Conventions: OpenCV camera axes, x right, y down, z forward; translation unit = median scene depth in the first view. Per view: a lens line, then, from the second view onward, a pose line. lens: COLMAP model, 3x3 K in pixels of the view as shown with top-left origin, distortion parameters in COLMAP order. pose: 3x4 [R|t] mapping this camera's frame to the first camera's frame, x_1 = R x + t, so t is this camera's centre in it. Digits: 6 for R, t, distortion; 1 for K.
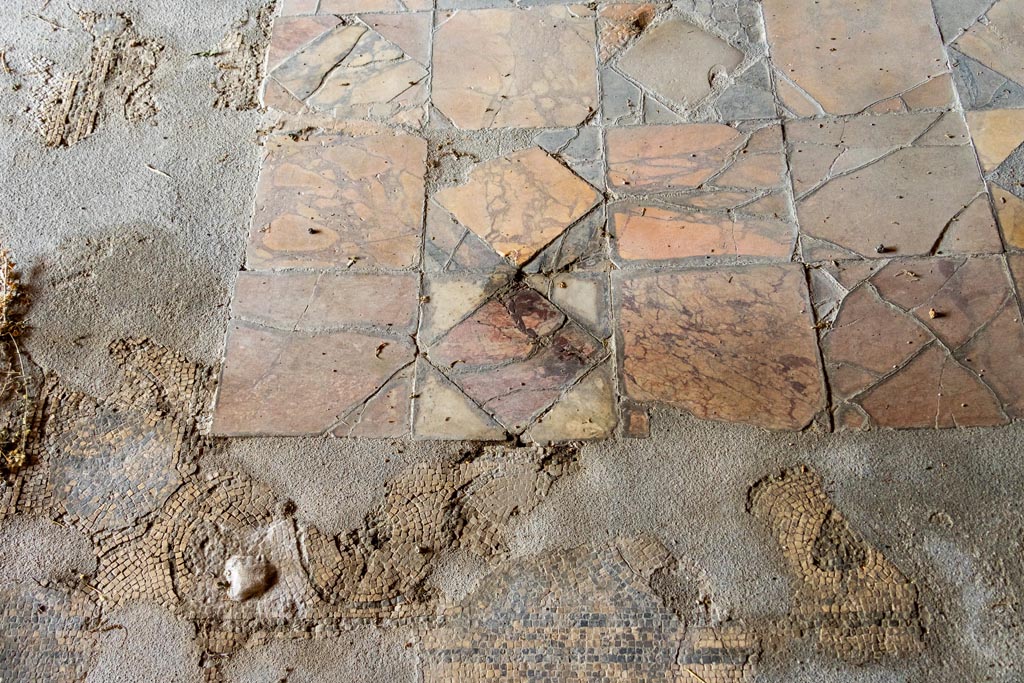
lens RADIAL K [[1026.9, 0, 512.0], [0, 1026.9, 341.5], [0, 0, 1]] dist [-0.006343, -0.003872]
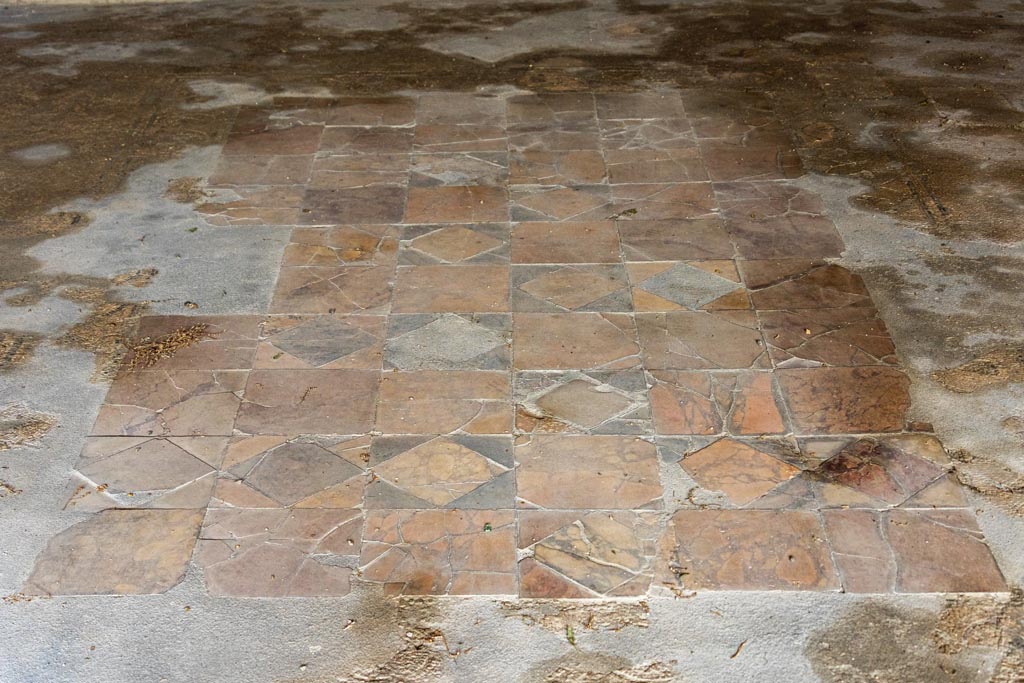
lens RADIAL K [[1494.7, 0, 512.0], [0, 1494.7, 341.5], [0, 0, 1]] dist [0.010065, -0.027381]
pose [[0.019812, -0.401577, 0.915611, -1.534230], [0.872240, 0.454555, 0.180489, -0.744436], [-0.488676, 0.795057, 0.359277, 0.354234]]
